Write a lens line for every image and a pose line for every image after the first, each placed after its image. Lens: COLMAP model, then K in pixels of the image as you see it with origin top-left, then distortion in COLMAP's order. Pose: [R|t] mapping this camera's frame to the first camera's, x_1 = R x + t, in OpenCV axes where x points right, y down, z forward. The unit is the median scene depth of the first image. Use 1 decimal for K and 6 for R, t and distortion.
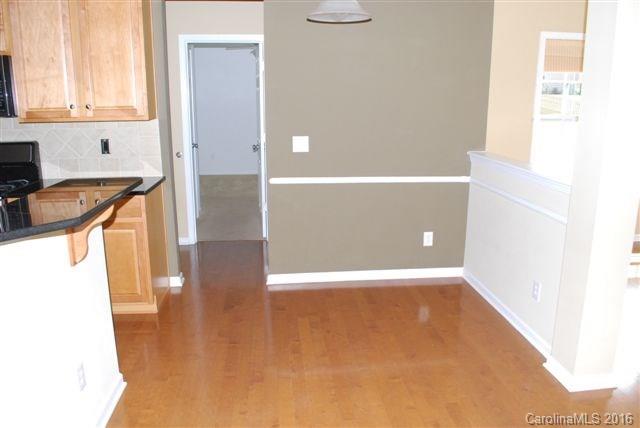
lens RADIAL K [[514.7, 0, 320.0], [0, 514.7, 214.2], [0, 0, 1]] dist [-0.062529, -0.008148]
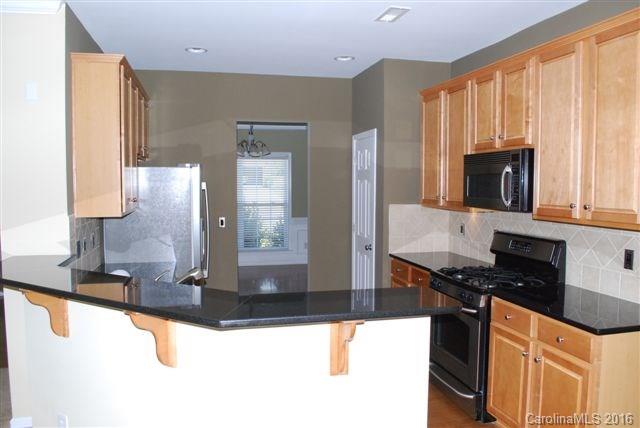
lens RADIAL K [[514.7, 0, 319.8], [0, 514.7, 213.7], [0, 0, 1]] dist [-0.062529, -0.008148]
pose [[0.148136, 0.066888, -0.986702, 0.267495], [-0.220401, 0.974851, 0.032995, -0.136315], [0.964095, 0.212582, 0.159153, 0.471544]]
